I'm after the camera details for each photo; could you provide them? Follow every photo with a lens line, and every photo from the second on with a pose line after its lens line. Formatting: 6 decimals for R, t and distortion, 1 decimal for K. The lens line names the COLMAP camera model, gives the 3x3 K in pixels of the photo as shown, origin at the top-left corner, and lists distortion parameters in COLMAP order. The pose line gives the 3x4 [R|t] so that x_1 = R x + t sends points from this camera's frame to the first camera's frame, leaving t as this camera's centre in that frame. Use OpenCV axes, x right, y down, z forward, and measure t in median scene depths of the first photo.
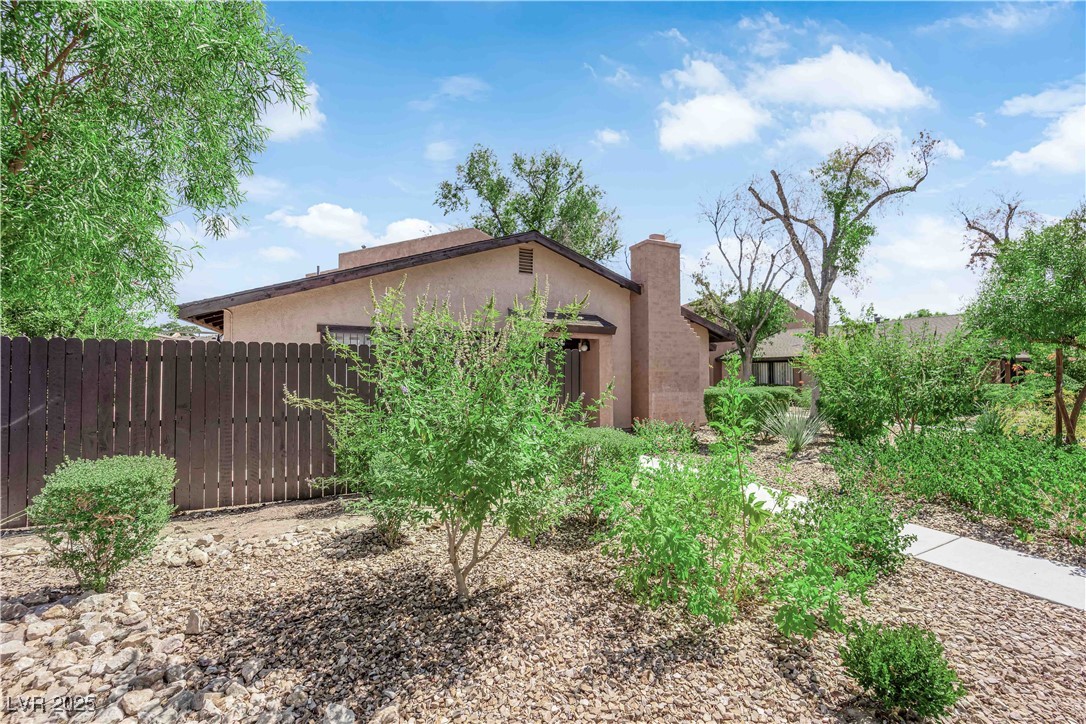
lens RADIAL K [[441.9, 0, 547.1], [0, 441.9, 362.4], [0, 0, 1]] dist [-0.016829, -0.000768]
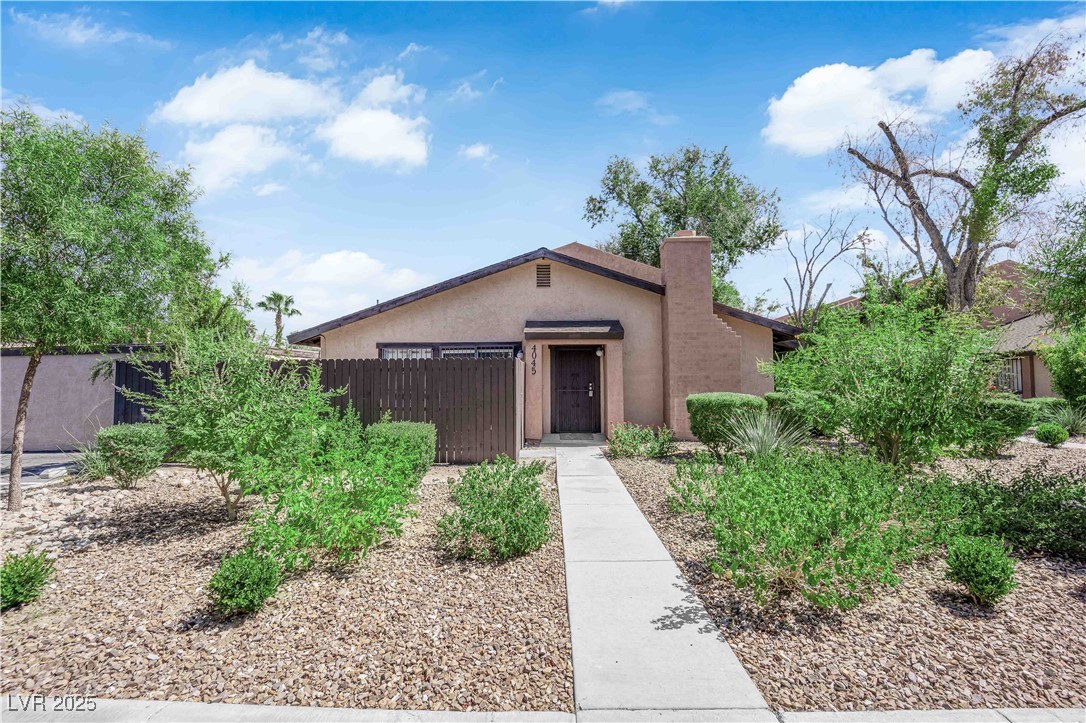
lens RADIAL K [[441.9, 0, 547.1], [0, 441.9, 361.9], [0, 0, 1]] dist [-0.016829, -0.000768]
pose [[0.886861, -0.021179, -0.461550, 0.424688], [0.016896, 0.999767, -0.013411, -0.000236], [0.461727, 0.004095, 0.887013, 0.025679]]
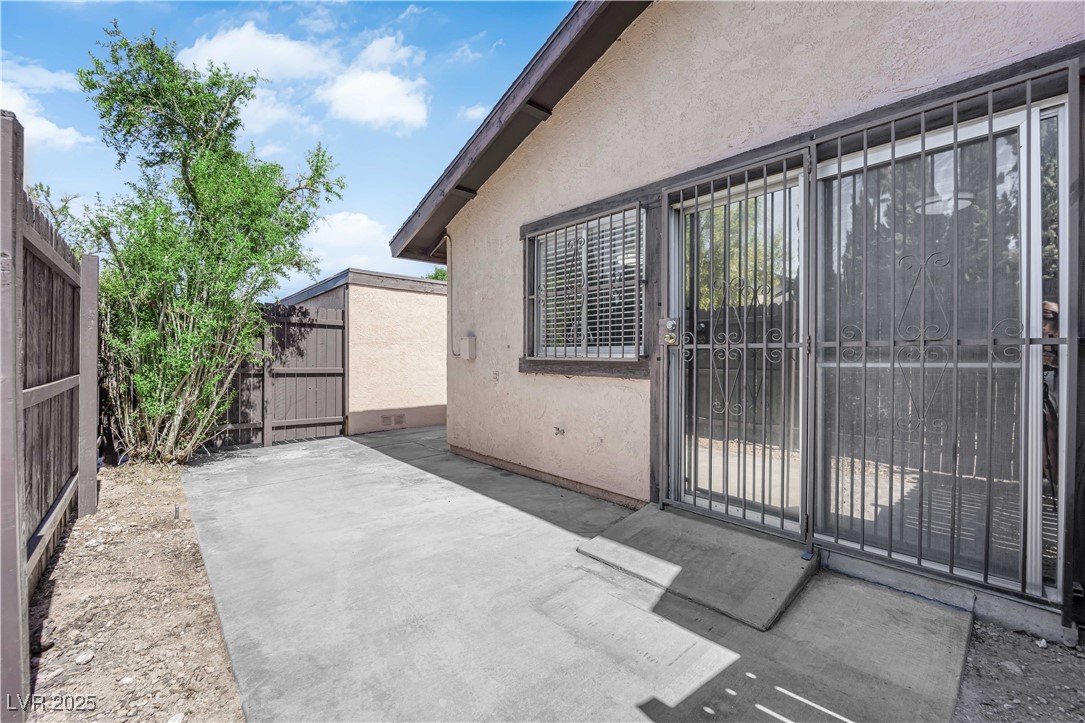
lens RADIAL K [[443.9, 0, 542.5], [0, 443.9, 361.5], [0, 0, 1]] dist [-0.017114, -0.000345]
pose [[0.264082, 0.009717, -0.964451, -0.007547], [0.011454, 0.999847, 0.013210, 0.048704], [0.964432, -0.014536, 0.263931, 0.655082]]
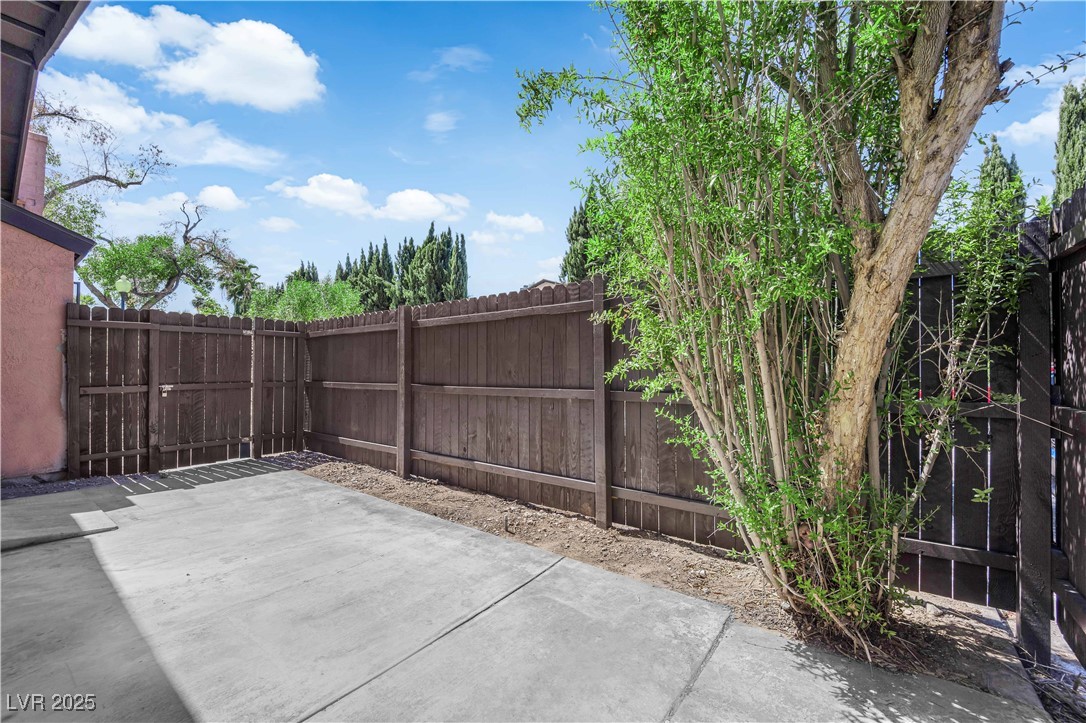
lens RADIAL K [[441.9, 0, 547.1], [0, 441.9, 361.9], [0, 0, 1]] dist [-0.016829, -0.000768]
pose [[-0.444264, 0.016939, 0.895736, -0.636370], [-0.015006, 0.999540, -0.026345, 0.046332], [-0.895770, -0.025146, -0.443806, 0.607795]]
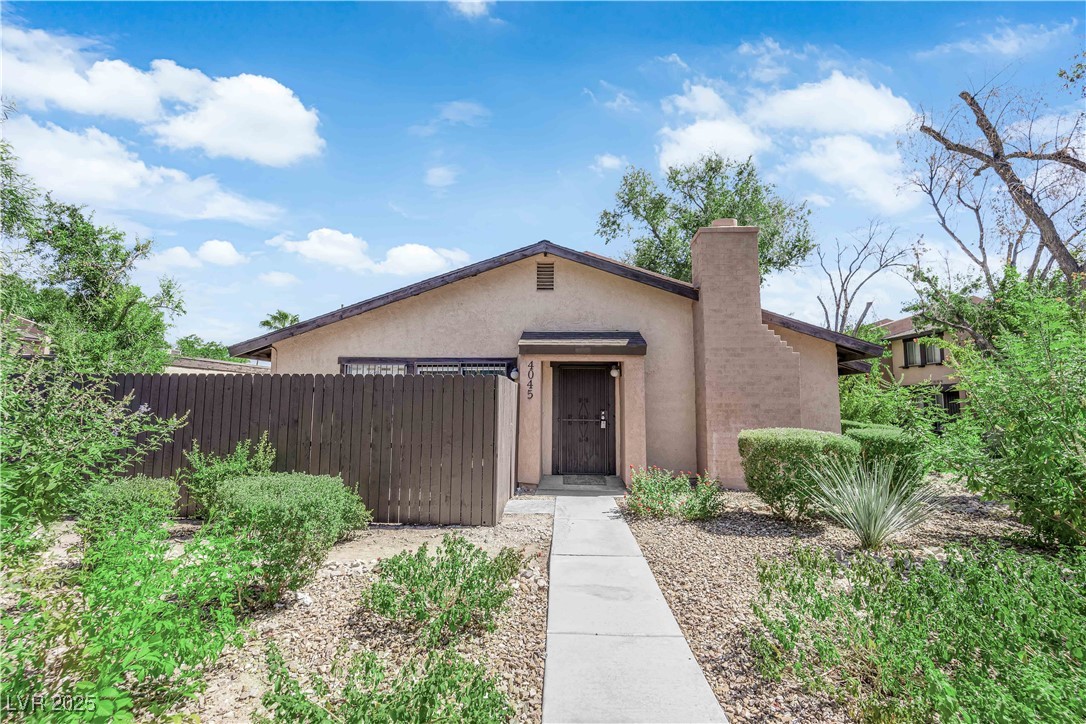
lens RADIAL K [[441.9, 0, 547.1], [0, 441.9, 362.4], [0, 0, 1]] dist [-0.016829, -0.000768]
pose [[0.873809, -0.035920, -0.484941, 0.347417], [0.003269, 0.997679, -0.068009, 0.002575], [0.486259, 0.057842, 0.871898, 0.217375]]
